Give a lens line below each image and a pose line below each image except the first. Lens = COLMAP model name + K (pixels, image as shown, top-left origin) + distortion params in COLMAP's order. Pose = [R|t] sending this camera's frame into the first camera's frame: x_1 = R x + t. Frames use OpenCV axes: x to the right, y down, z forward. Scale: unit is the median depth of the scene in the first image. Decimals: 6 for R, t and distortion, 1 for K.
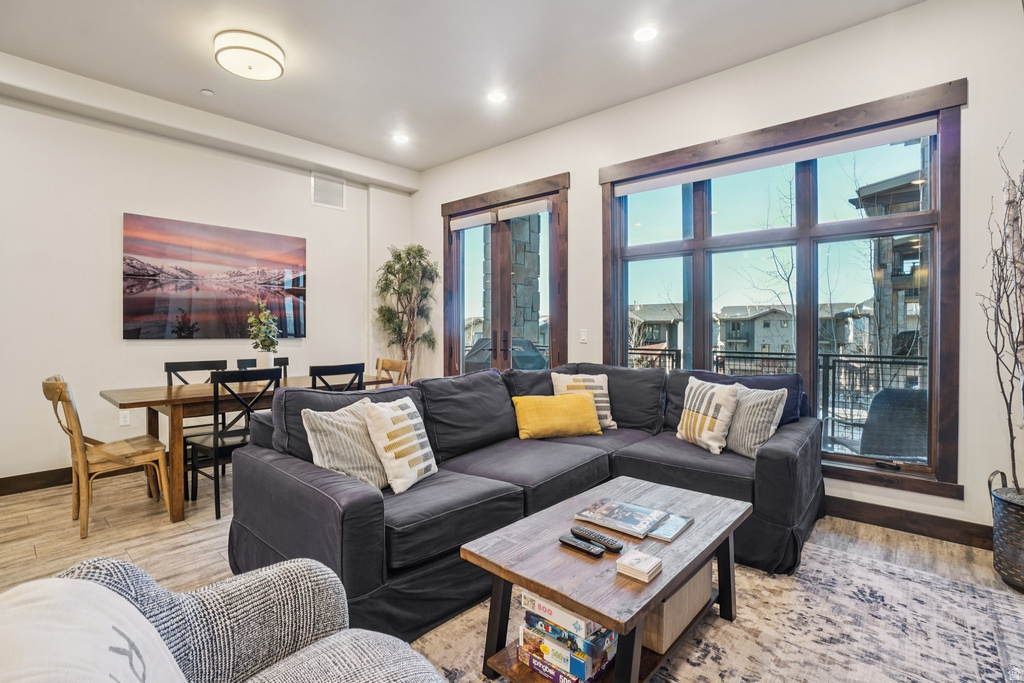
lens RADIAL K [[484.0, 0, 493.0], [0, 484.0, 337.7], [0, 0, 1]] dist [-0.019268, 0.001214]
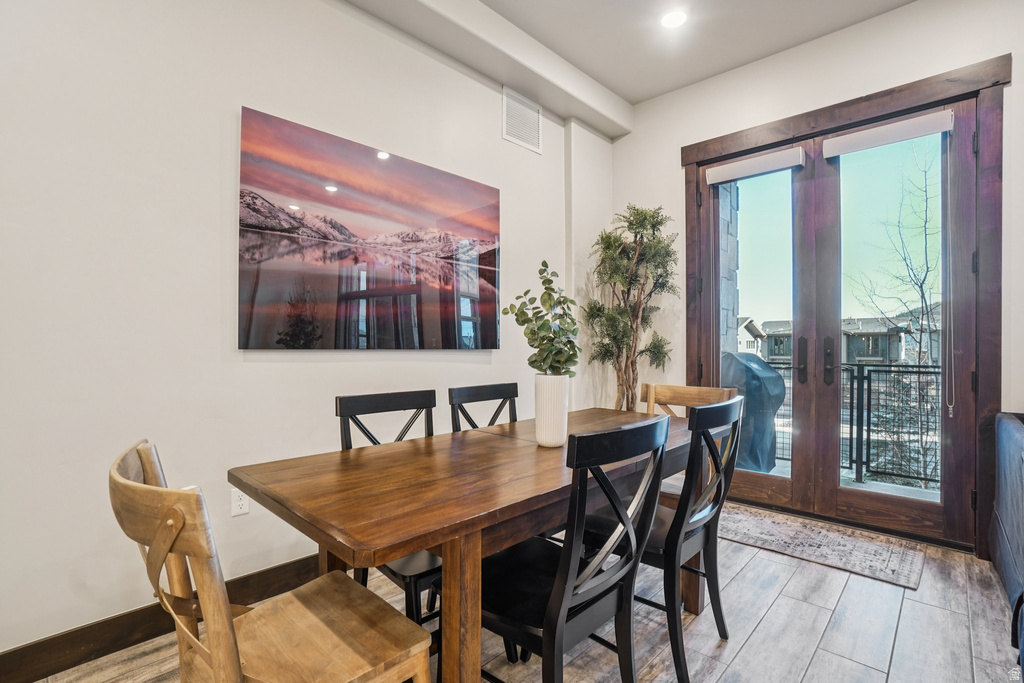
lens RADIAL K [[484.0, 0, 493.0], [0, 484.0, 337.7], [0, 0, 1]] dist [-0.019268, 0.001214]
pose [[0.999878, 0.000891, -0.015591, -0.434879], [-0.001411, 0.999441, -0.033404, 0.006355], [0.015552, 0.033422, 0.999320, 0.434093]]
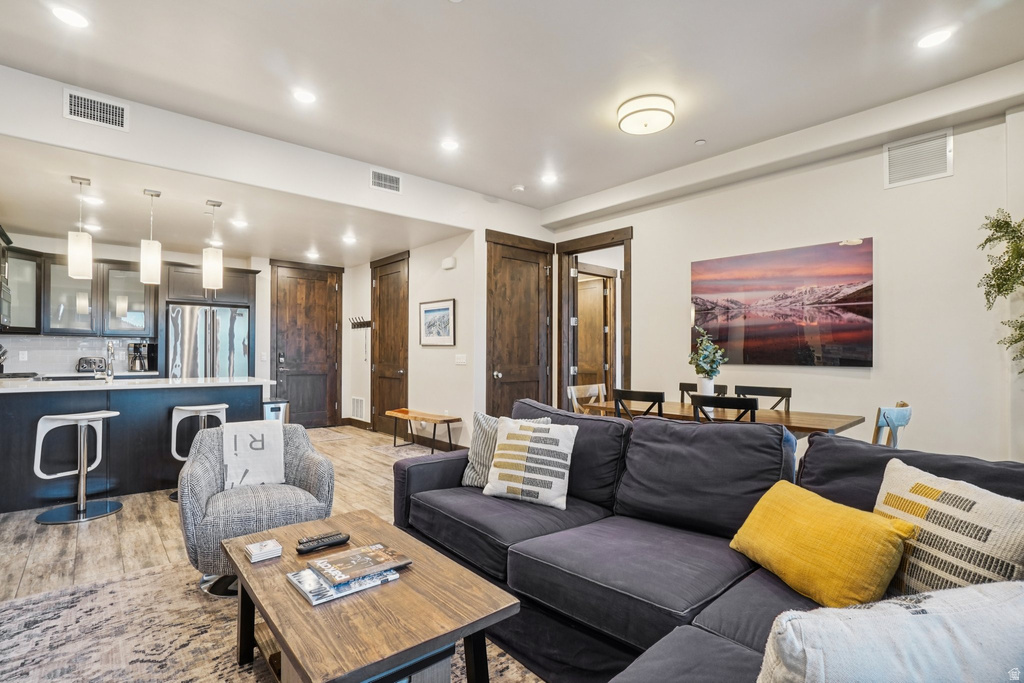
lens RADIAL K [[484.0, 0, 493.0], [0, 484.0, 337.7], [0, 0, 1]] dist [-0.019268, 0.001214]
pose [[-0.119359, -0.034404, -0.992255, 0.475587], [-0.027384, 0.999133, -0.031349, -0.008551], [0.992473, 0.023430, -0.120198, 0.565883]]
